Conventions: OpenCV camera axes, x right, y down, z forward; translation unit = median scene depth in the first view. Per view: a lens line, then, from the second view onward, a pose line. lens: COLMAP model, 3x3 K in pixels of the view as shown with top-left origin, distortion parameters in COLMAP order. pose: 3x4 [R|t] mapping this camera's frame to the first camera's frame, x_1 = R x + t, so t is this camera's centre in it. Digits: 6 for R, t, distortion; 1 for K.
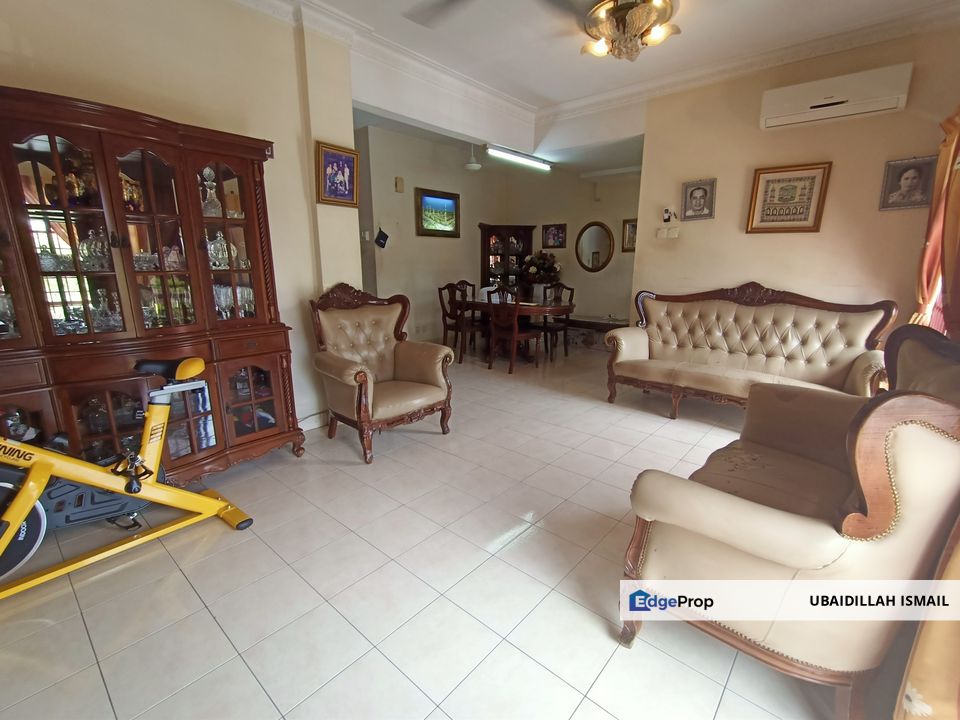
lens RADIAL K [[440.1, 0, 480.0], [0, 440.1, 360.0], [0, 0, 1]] dist [0.003161, -0.000163]
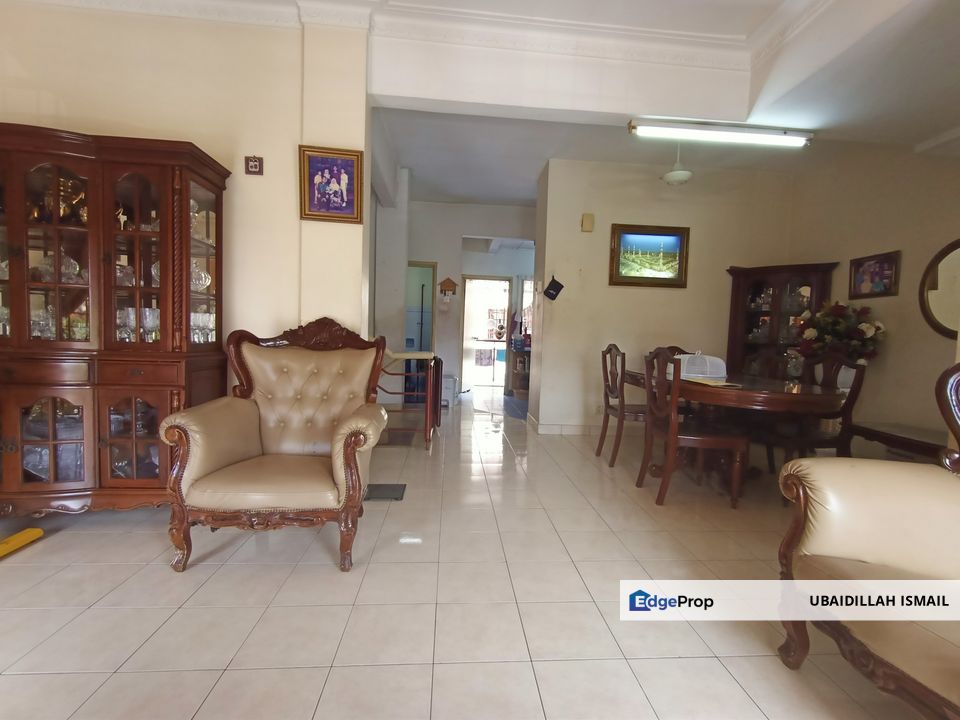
lens RADIAL K [[440.1, 0, 480.0], [0, 440.1, 360.0], [0, 0, 1]] dist [0.003161, -0.000163]
pose [[0.720912, 0.056360, -0.690731, 0.280579], [-0.182184, 0.977044, -0.110423, -0.044629], [0.668651, 0.205446, 0.714631, 0.432038]]
